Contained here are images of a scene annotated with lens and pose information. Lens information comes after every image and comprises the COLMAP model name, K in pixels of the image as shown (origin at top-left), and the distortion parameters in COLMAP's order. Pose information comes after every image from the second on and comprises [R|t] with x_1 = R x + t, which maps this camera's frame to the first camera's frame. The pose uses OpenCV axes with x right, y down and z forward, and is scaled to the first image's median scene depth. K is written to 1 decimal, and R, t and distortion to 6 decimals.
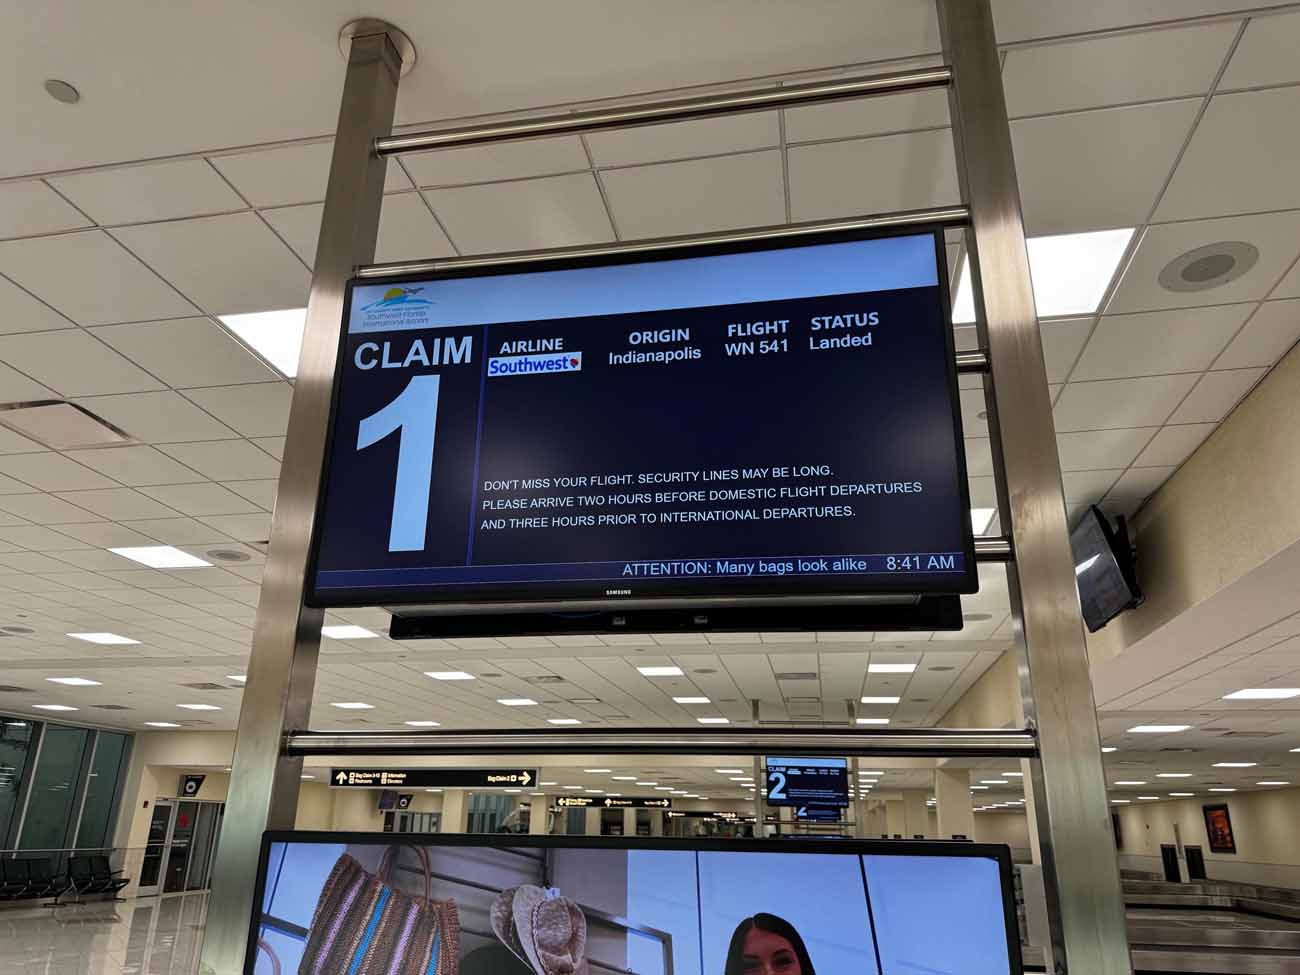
lens RADIAL K [[916.5, 0, 650.0], [0, 916.5, 487.5], [0, 0, 1]] dist [0.065709, -0.079321]
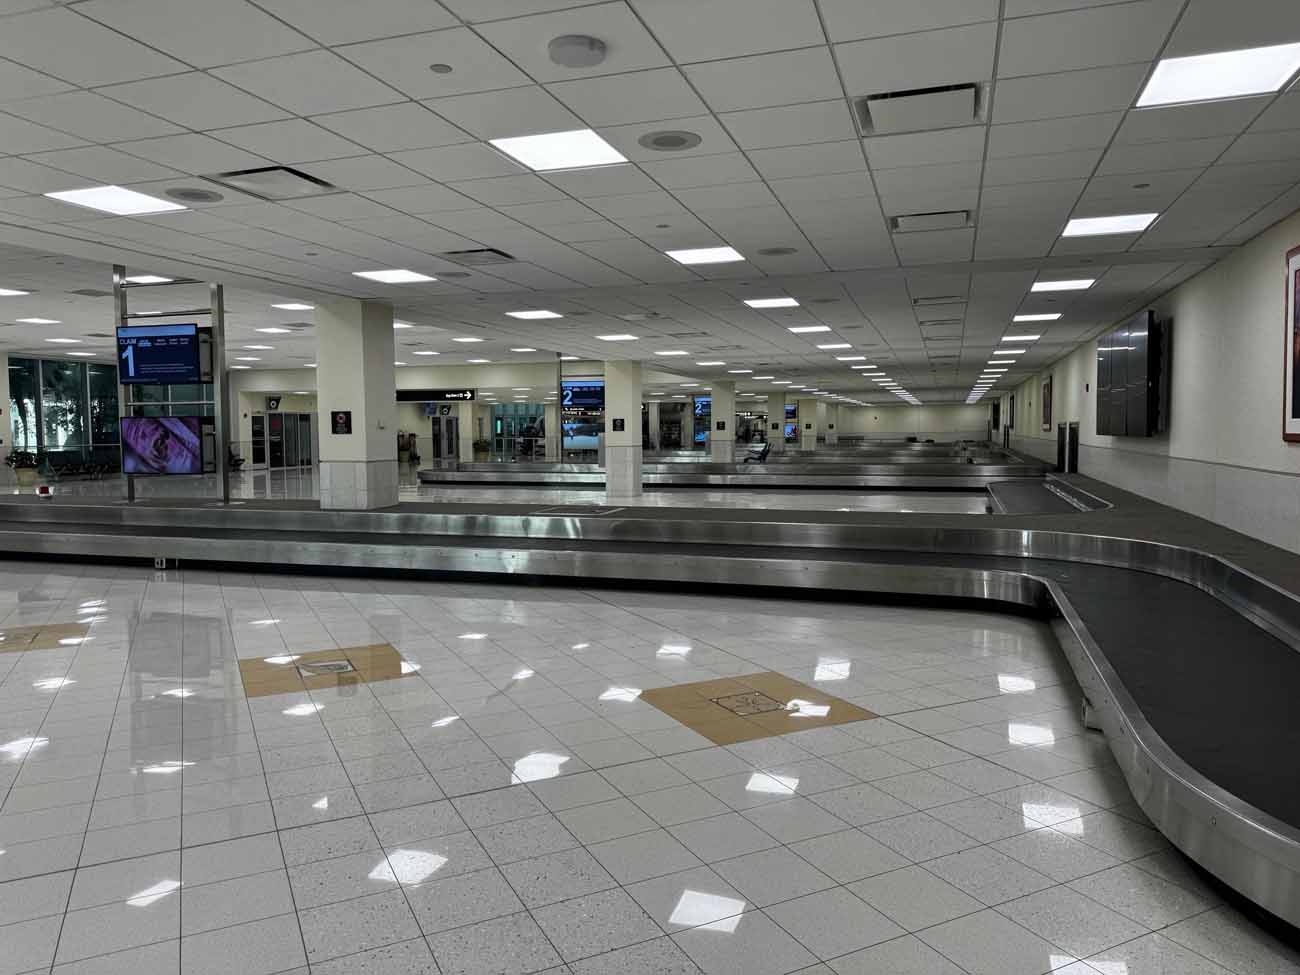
lens RADIAL K [[916.5, 0, 650.0], [0, 916.5, 487.5], [0, 0, 1]] dist [0.065709, -0.079321]
pose [[0.990908, -0.015456, -0.133650, 0.349139], [0.068267, 0.913762, 0.400474, -0.131301], [0.115935, -0.405956, 0.906509, -0.399119]]
